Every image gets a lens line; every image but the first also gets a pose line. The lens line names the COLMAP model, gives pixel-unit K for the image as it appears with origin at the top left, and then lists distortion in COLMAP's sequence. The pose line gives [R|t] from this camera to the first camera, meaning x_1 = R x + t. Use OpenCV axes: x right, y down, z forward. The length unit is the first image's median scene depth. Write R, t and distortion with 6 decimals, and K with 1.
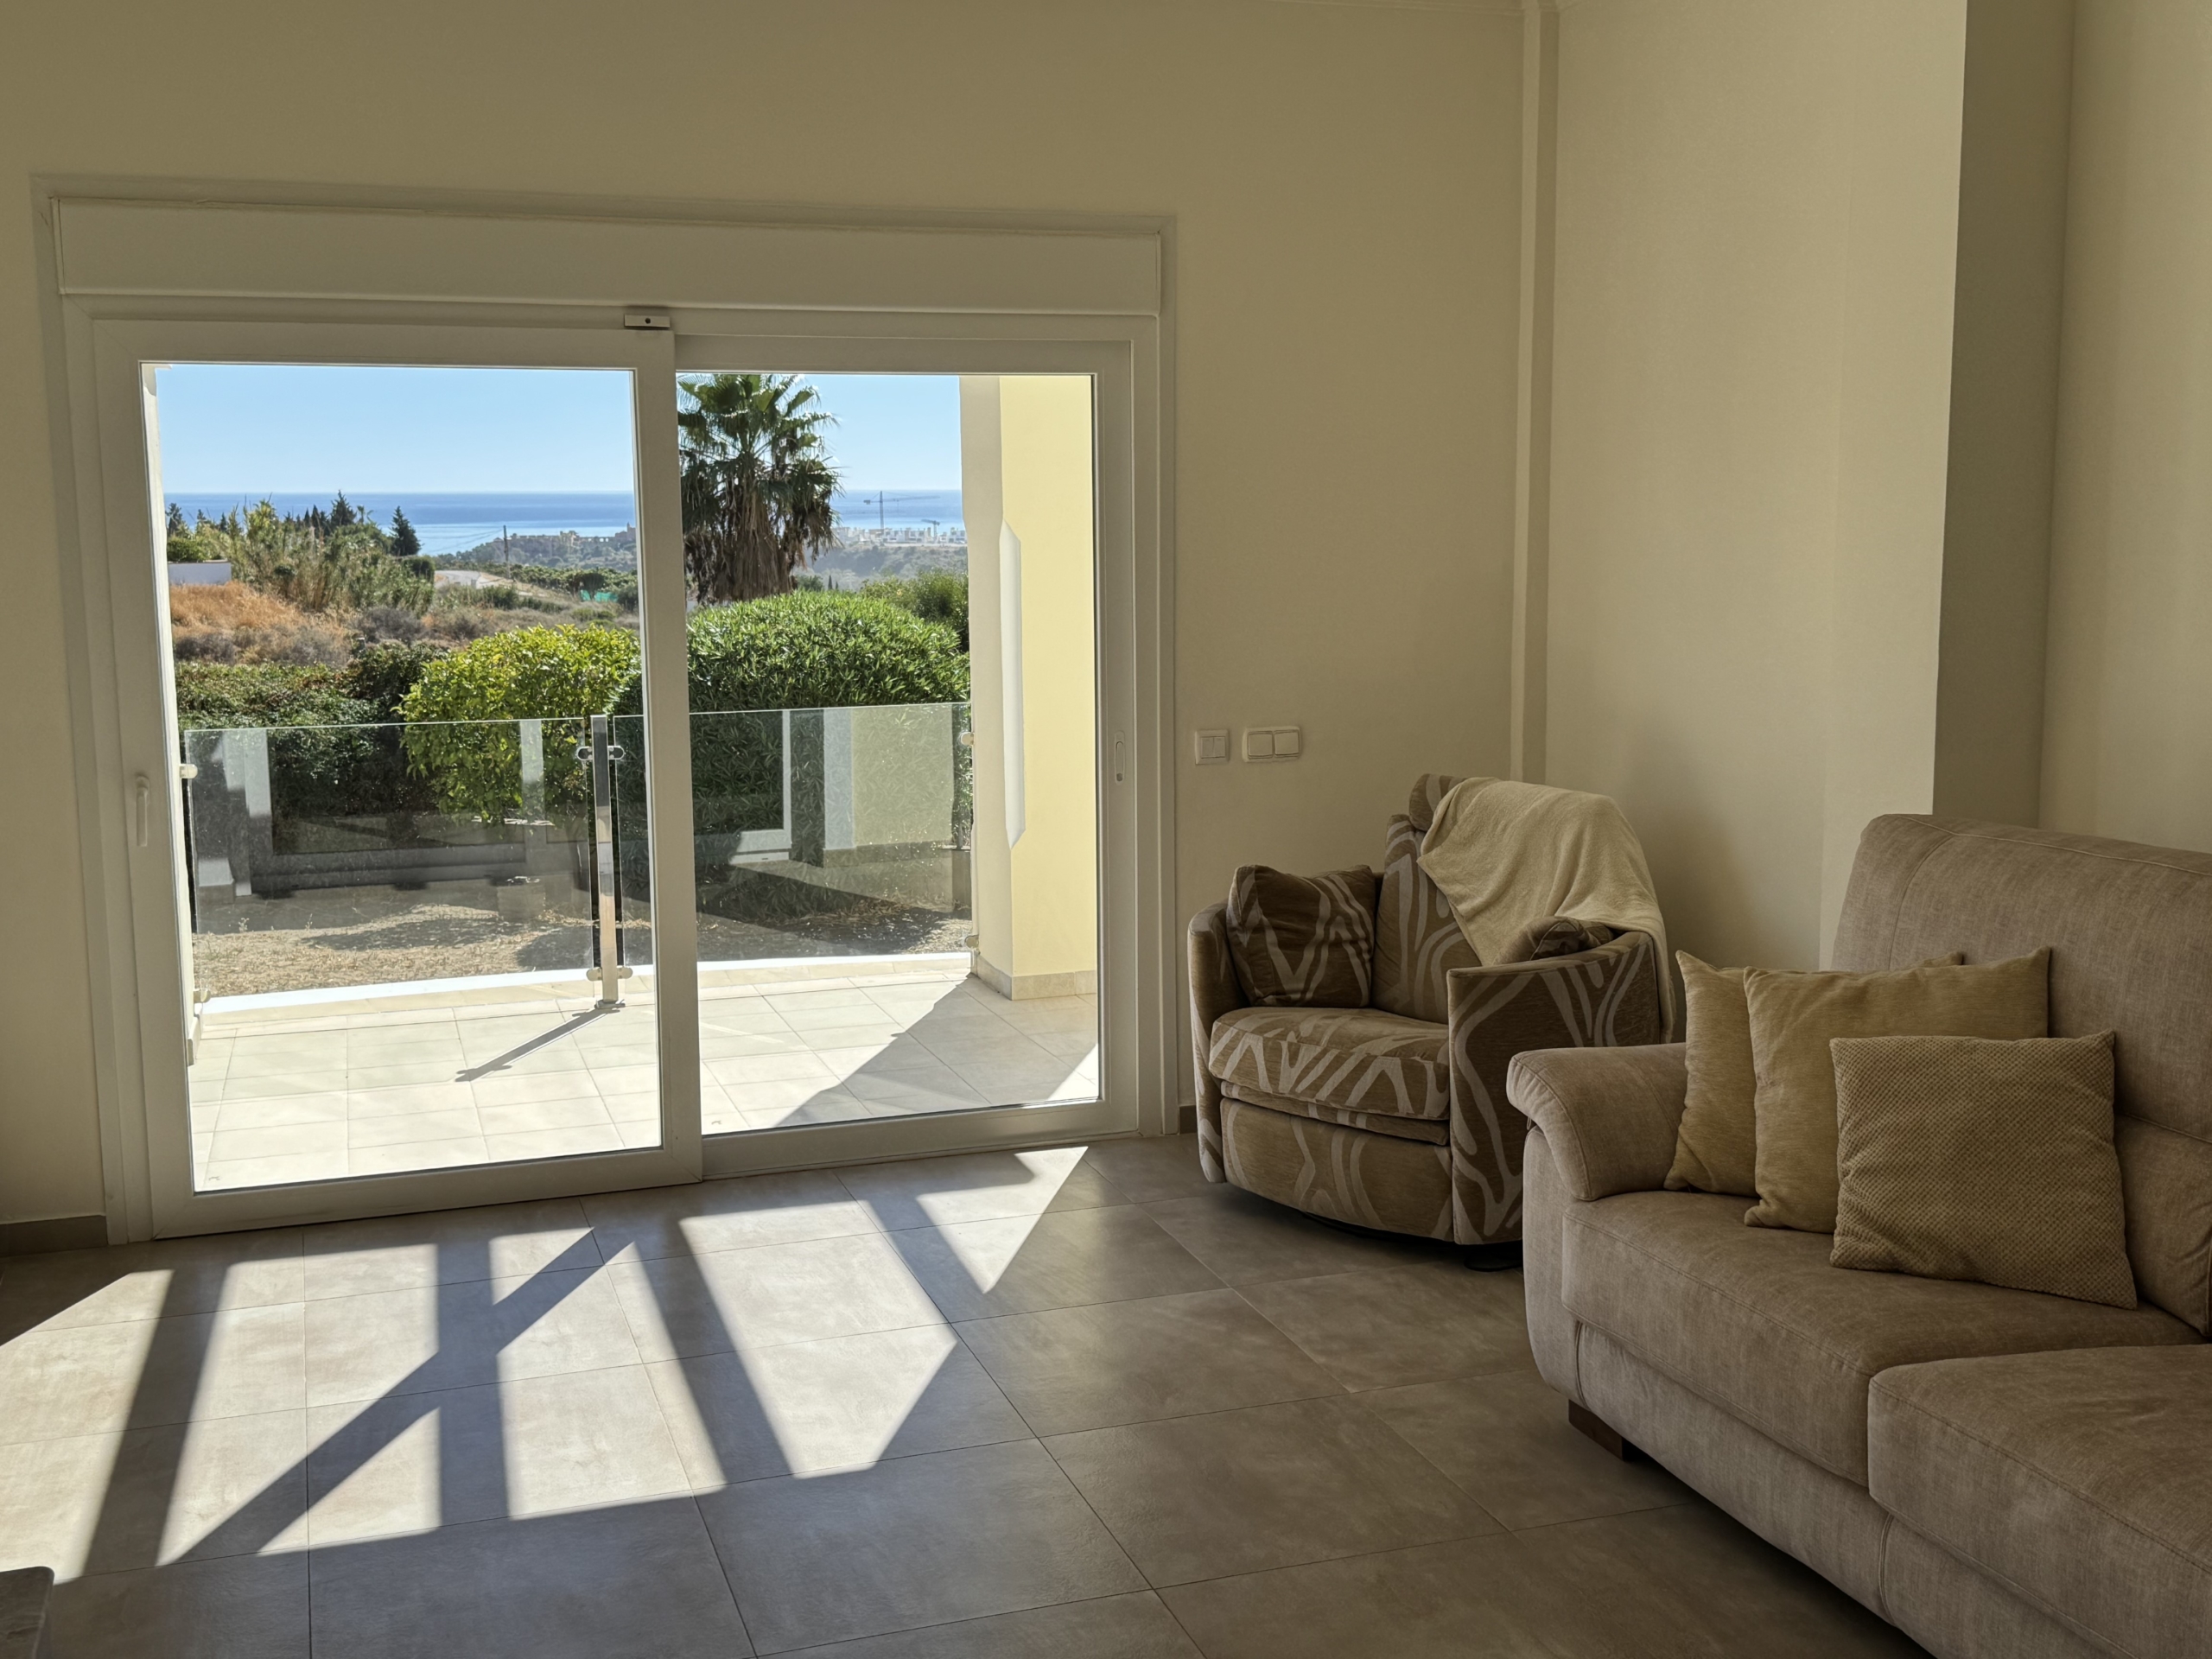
lens RADIAL K [[2395.5, 0, 1105.4], [0, 2395.5, 829.5], [0, 0, 1]] dist [0.102800, 0.000000]
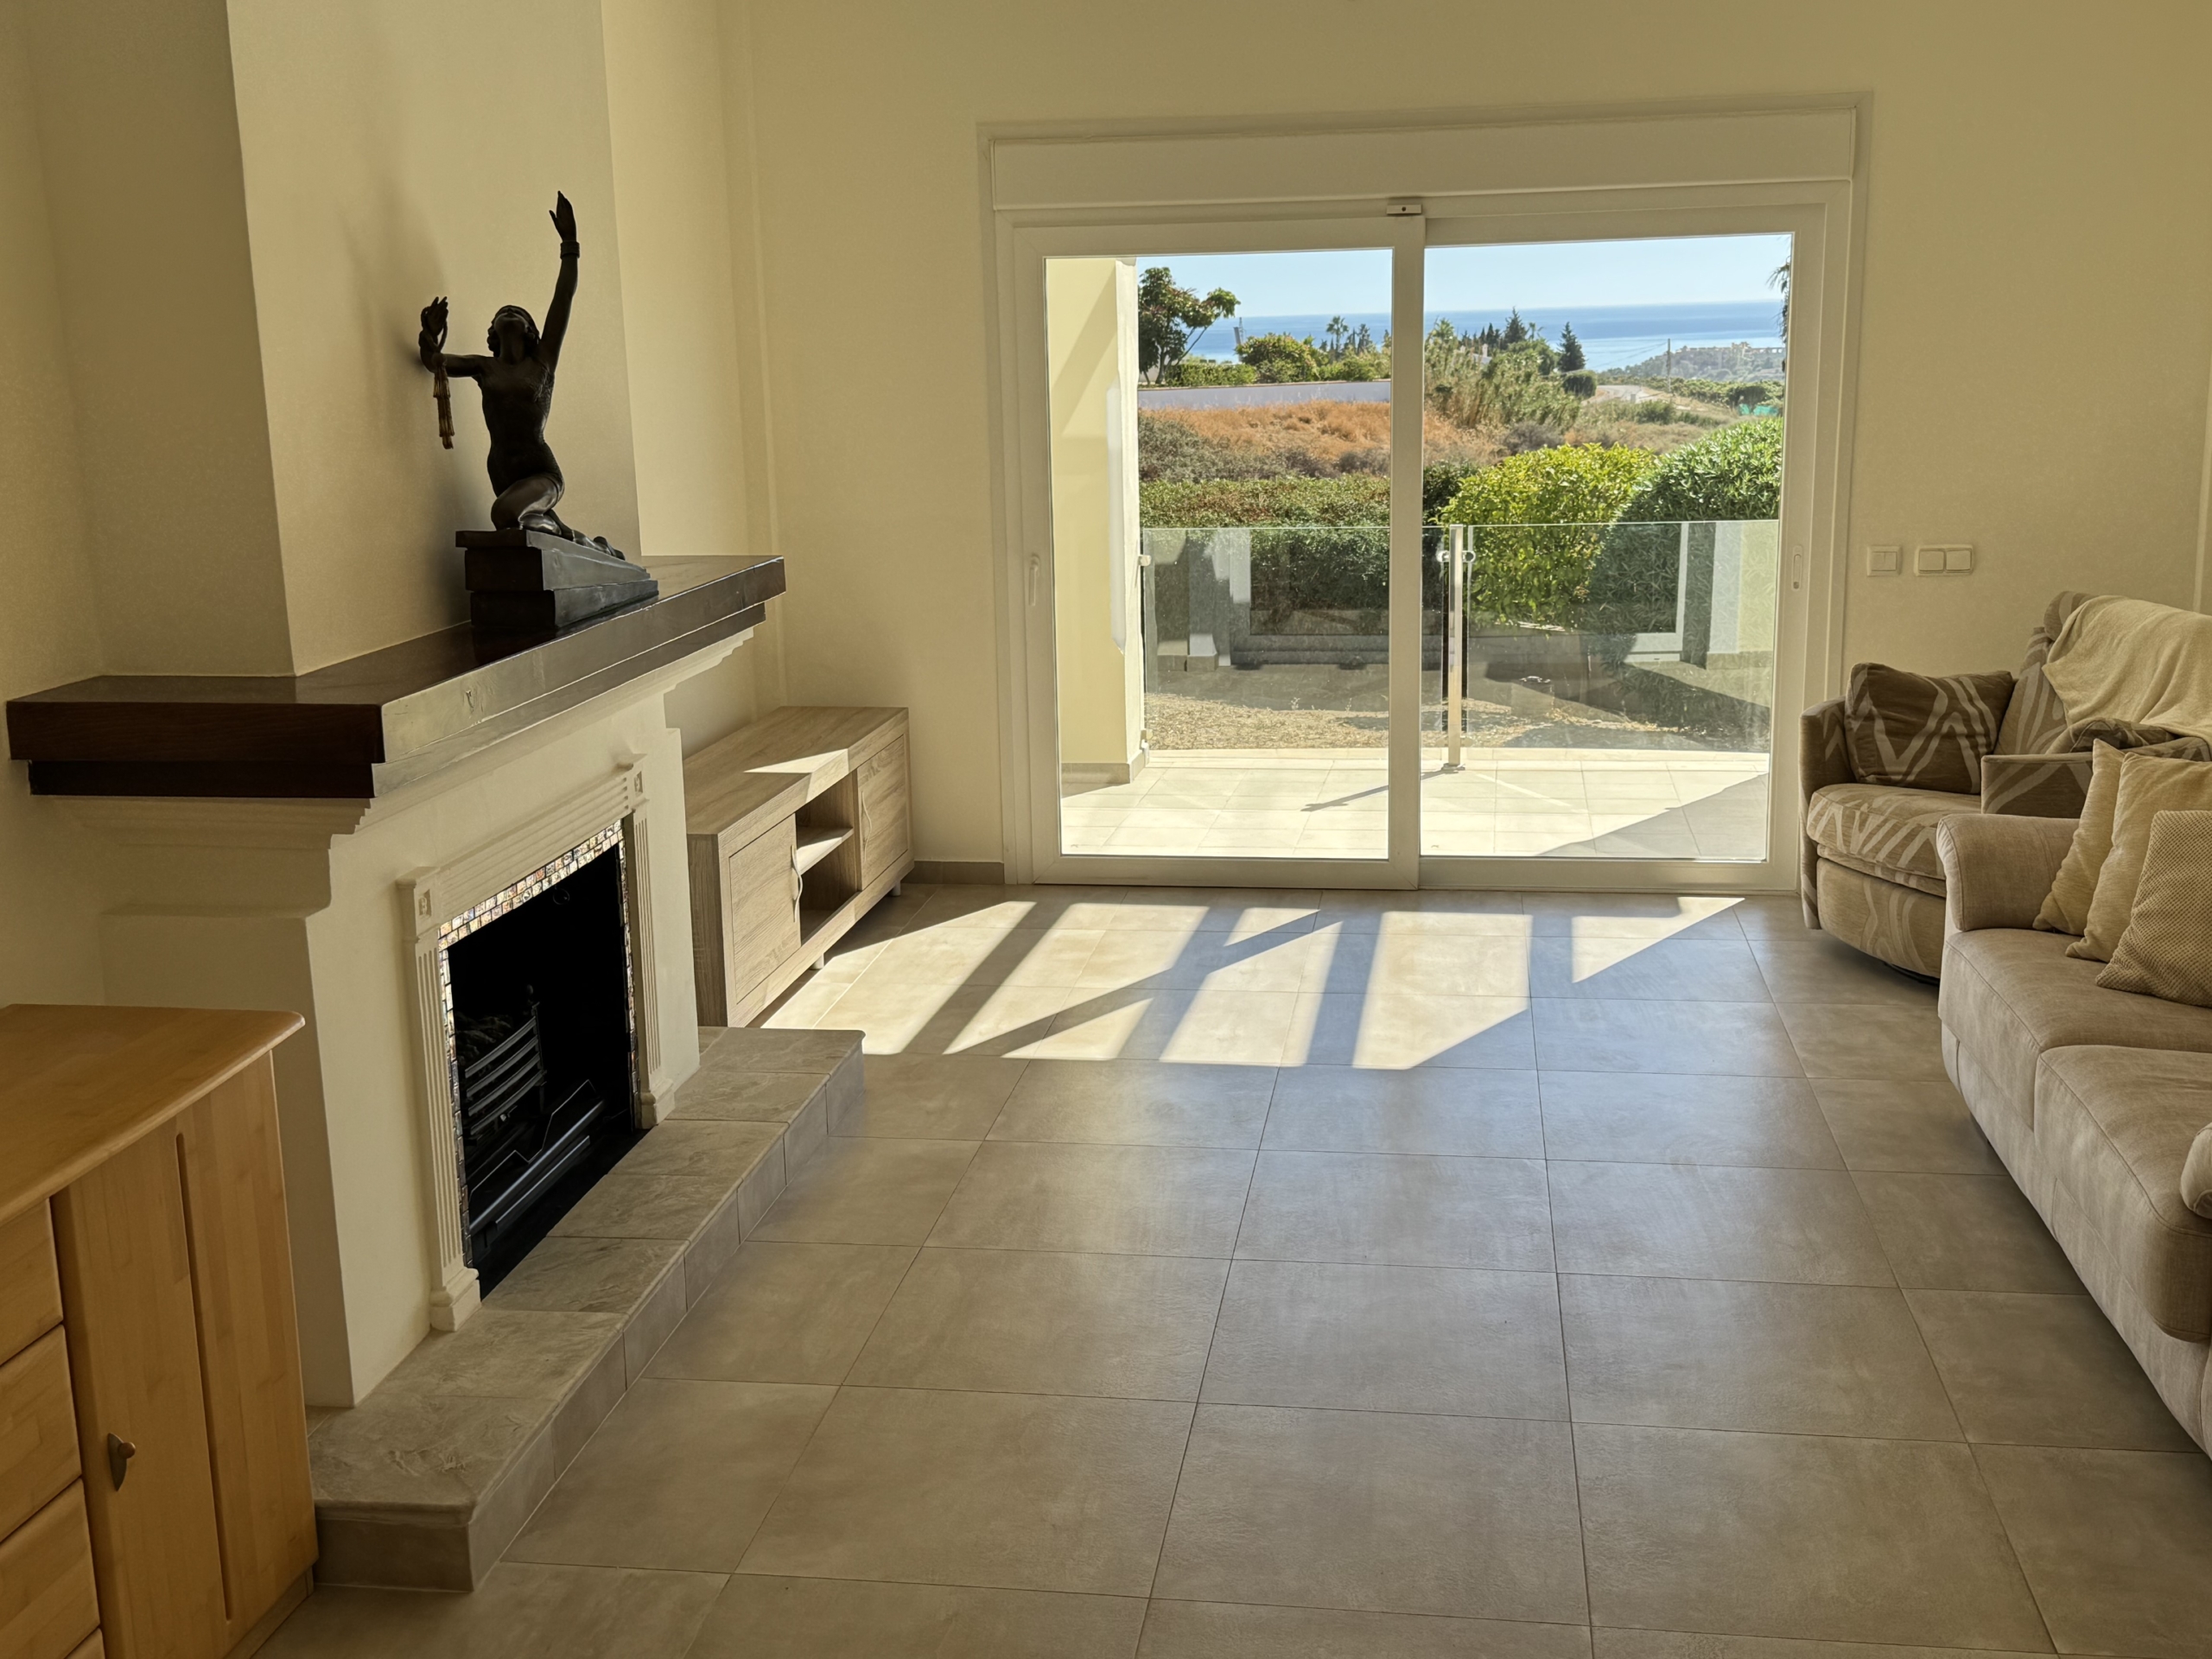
lens RADIAL K [[2395.5, 0, 1102.2], [0, 2395.5, 832.2], [0, 0, 1]] dist [0.102800, 0.000000]
pose [[0.890097, 0.086200, -0.447546, 0.250275], [-0.051798, 0.994722, 0.088571, 0.011066], [0.452819, -0.055655, 0.889864, -0.211146]]
